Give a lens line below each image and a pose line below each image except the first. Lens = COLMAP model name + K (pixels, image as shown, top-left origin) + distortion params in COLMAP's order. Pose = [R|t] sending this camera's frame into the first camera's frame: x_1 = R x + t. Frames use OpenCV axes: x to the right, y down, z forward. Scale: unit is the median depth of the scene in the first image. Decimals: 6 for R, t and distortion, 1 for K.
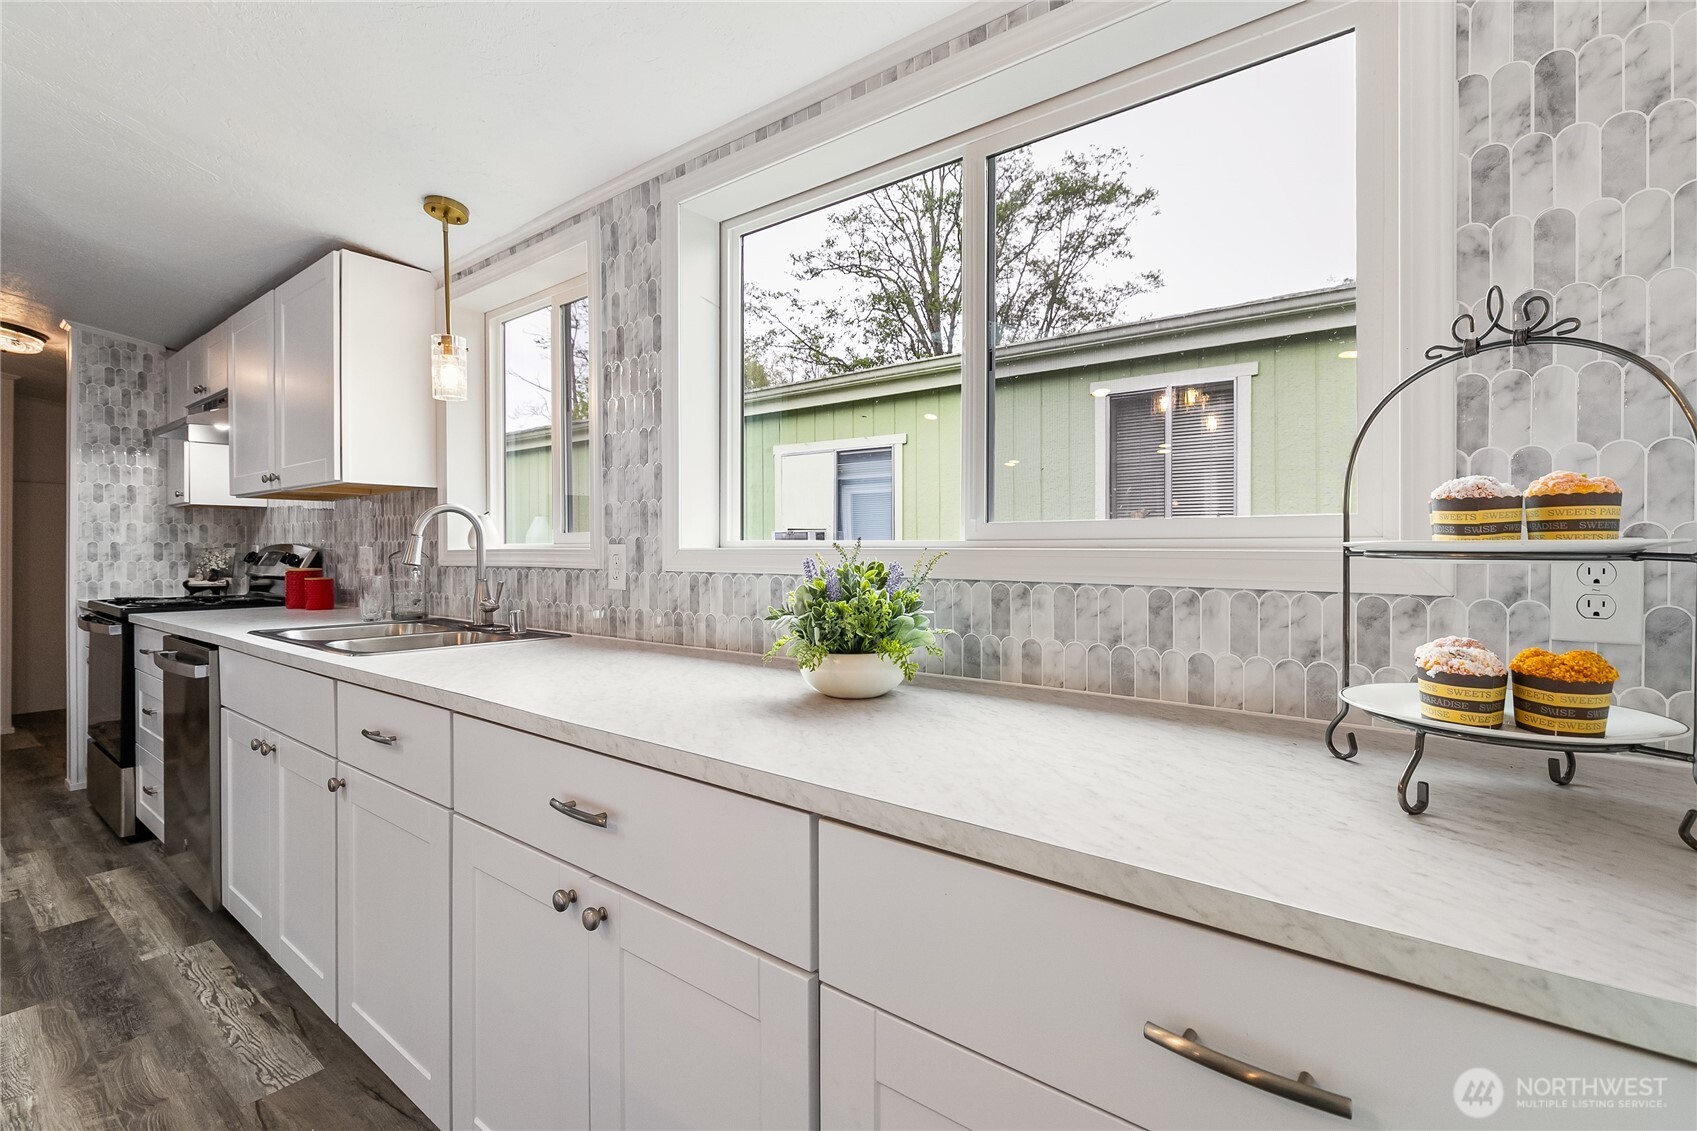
lens RADIAL K [[766.0, 0, 837.5], [0, 766.0, 553.1], [0, 0, 1]] dist [0.001242, -0.001571]
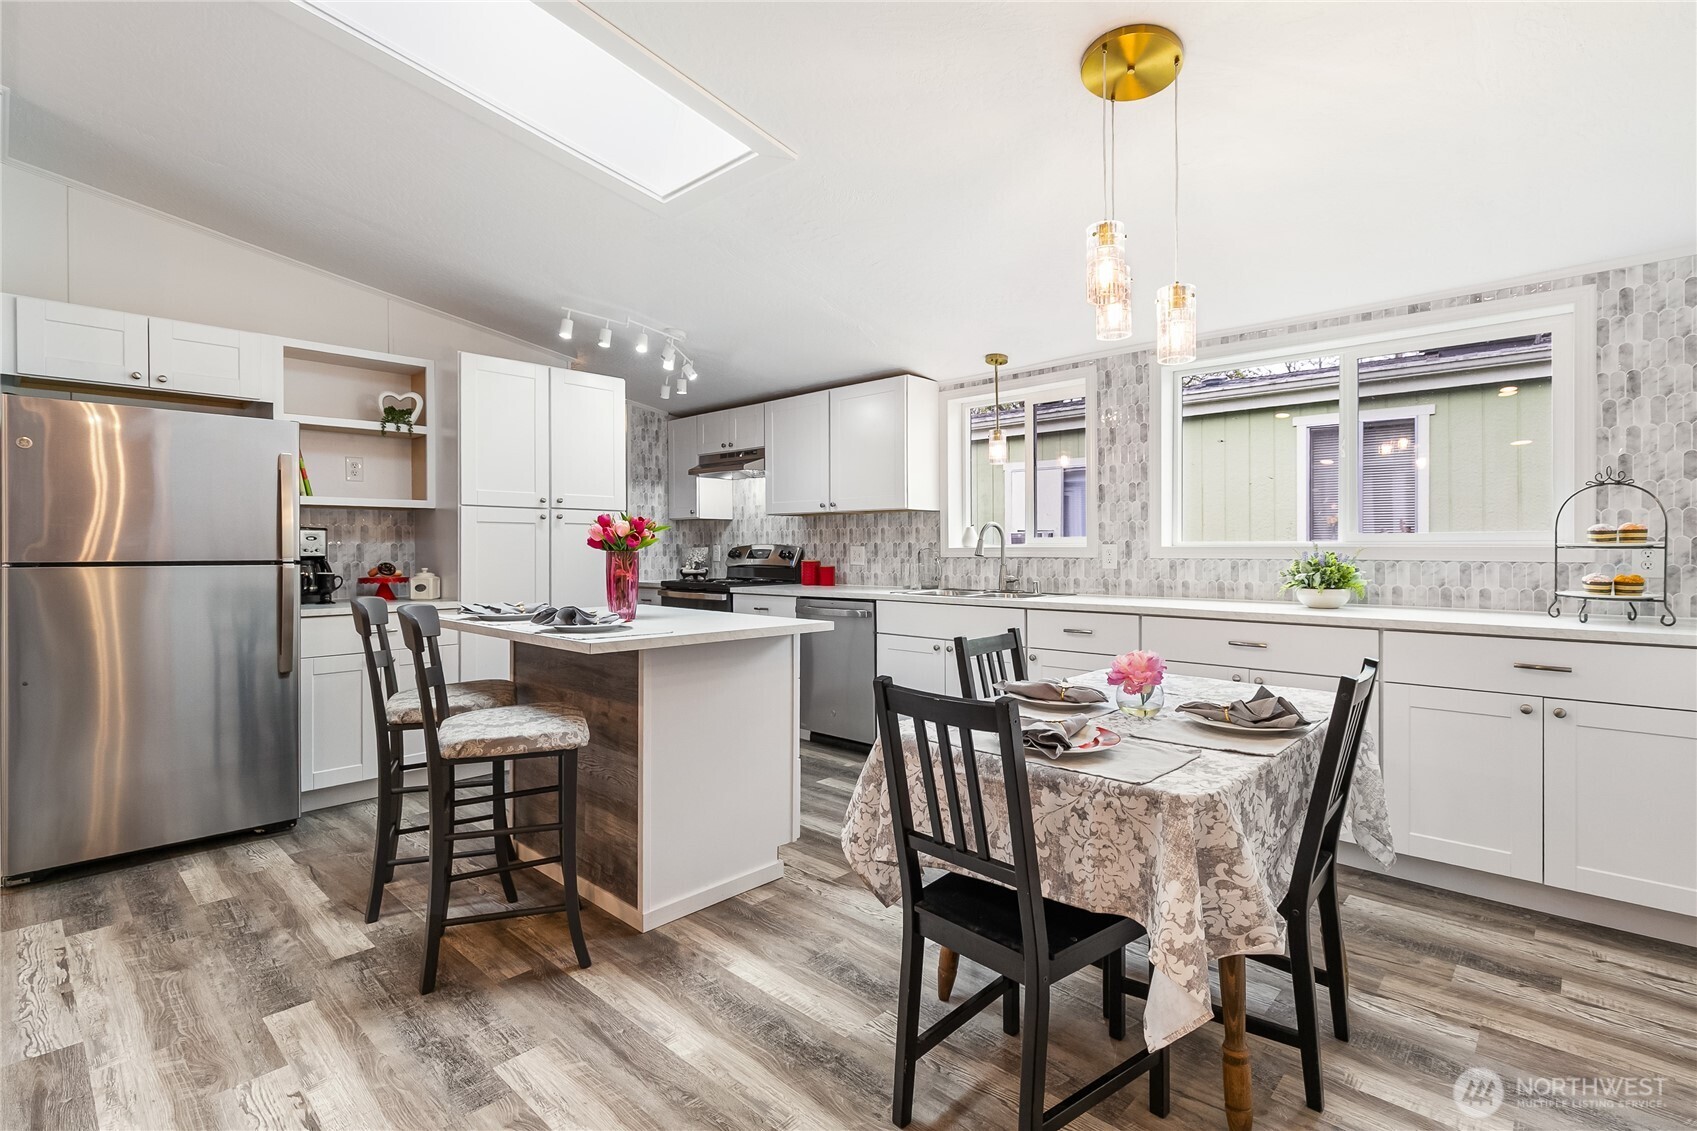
lens RADIAL K [[787.2, 0, 846.3], [0, 787.2, 552.6], [0, 0, 1]] dist [-0.000820, -0.000780]
pose [[0.996558, -0.001980, -0.082878, -0.860334], [0.002077, 0.999997, 0.001082, 0.006025], [0.082876, -0.001251, 0.996559, -1.066431]]
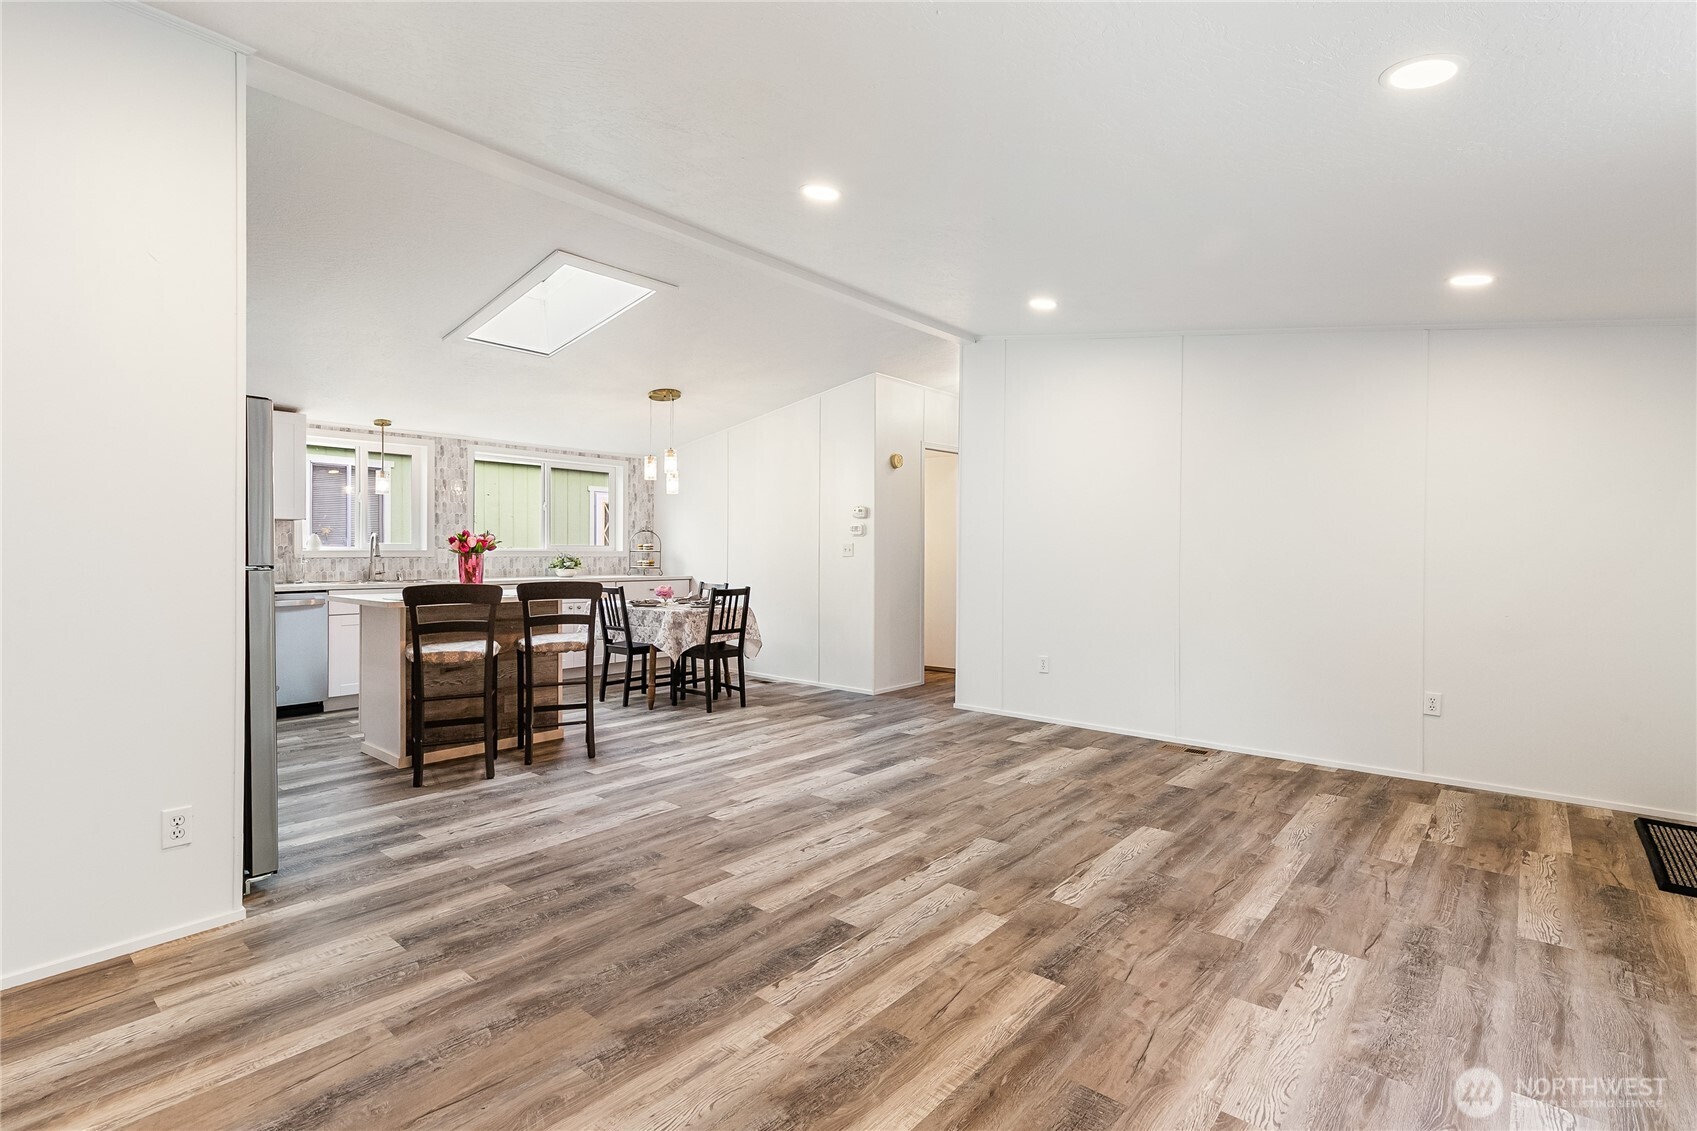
lens RADIAL K [[766.0, 0, 858.7], [0, 766.0, 554.4], [0, 0, 1]] dist [0.001242, -0.001571]
pose [[0.043117, -0.005137, 0.999057, -3.743043], [0.001561, 0.999986, 0.005074, -0.002055], [-0.999069, 0.001341, 0.043125, -0.927561]]
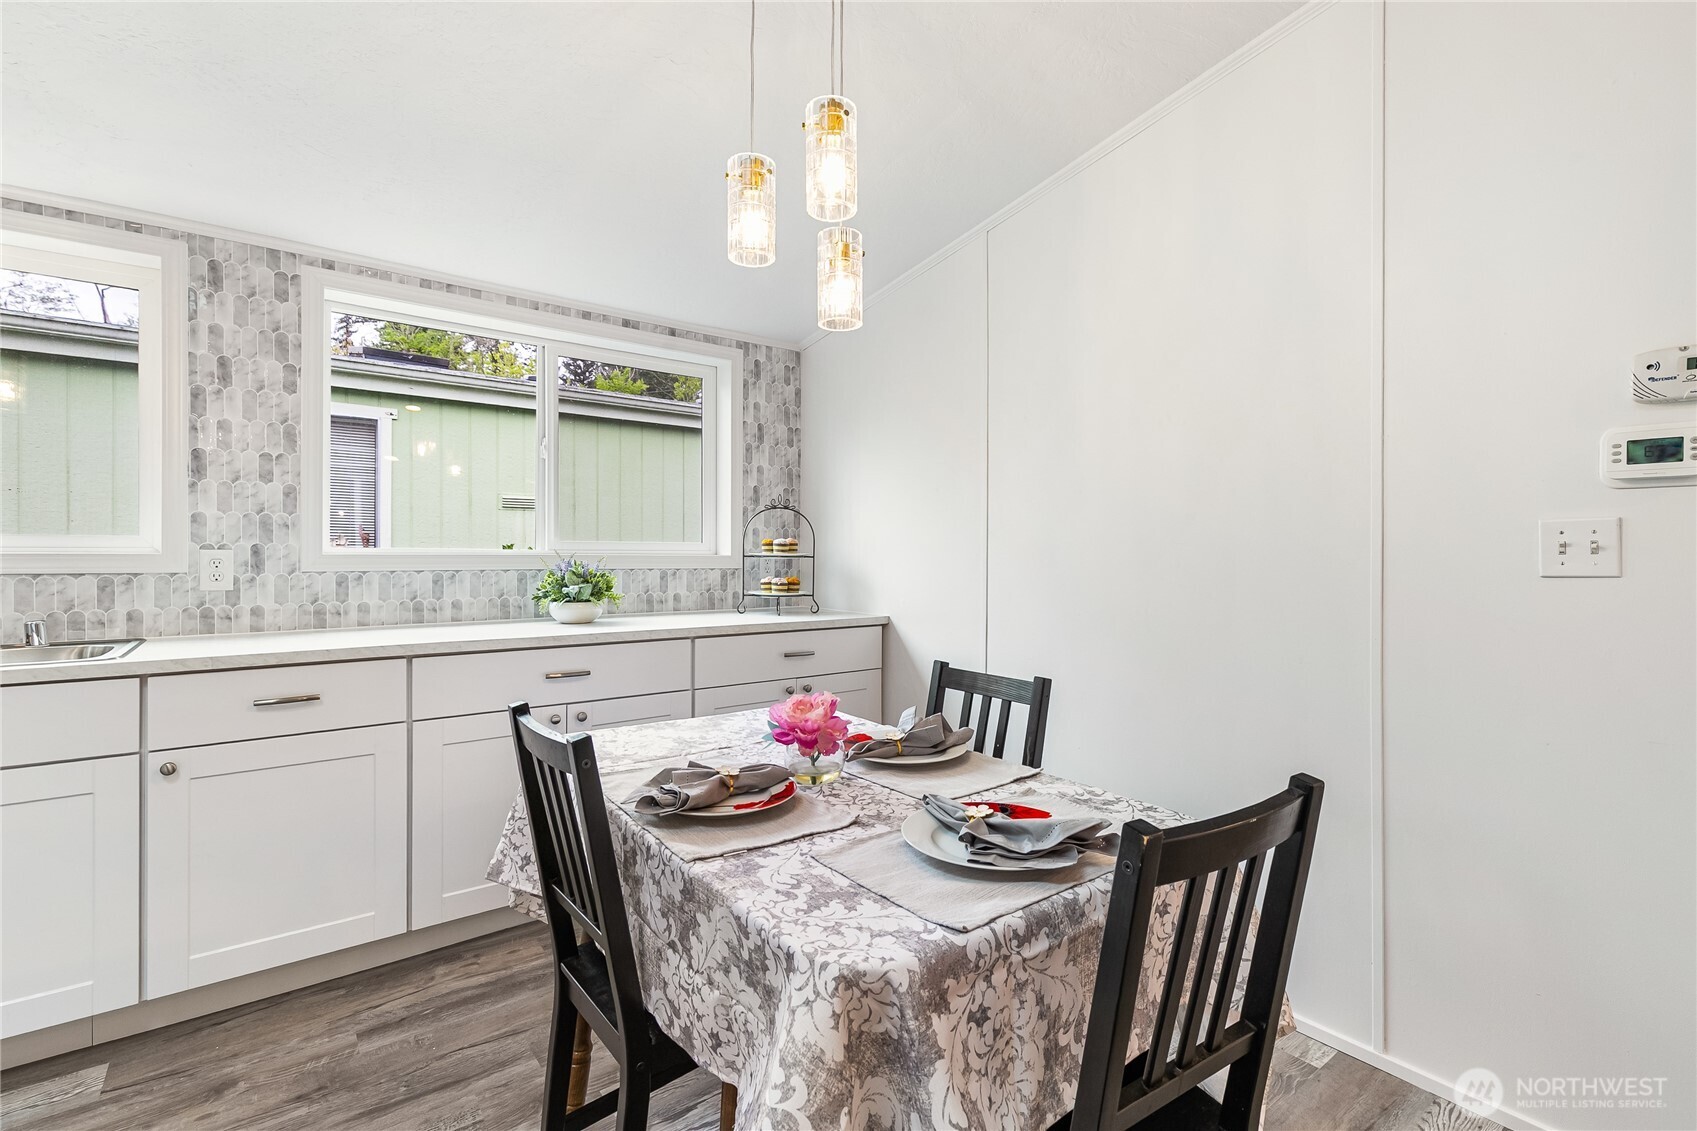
lens RADIAL K [[766.0, 0, 878.6], [0, 766.0, 556.1], [0, 0, 1]] dist [0.001242, -0.001571]
pose [[0.232492, -0.000632, 0.972598, -1.291458], [0.002616, 0.999997, 0.000025, 0.000496], [-0.972595, 0.002539, 0.232493, -0.219330]]
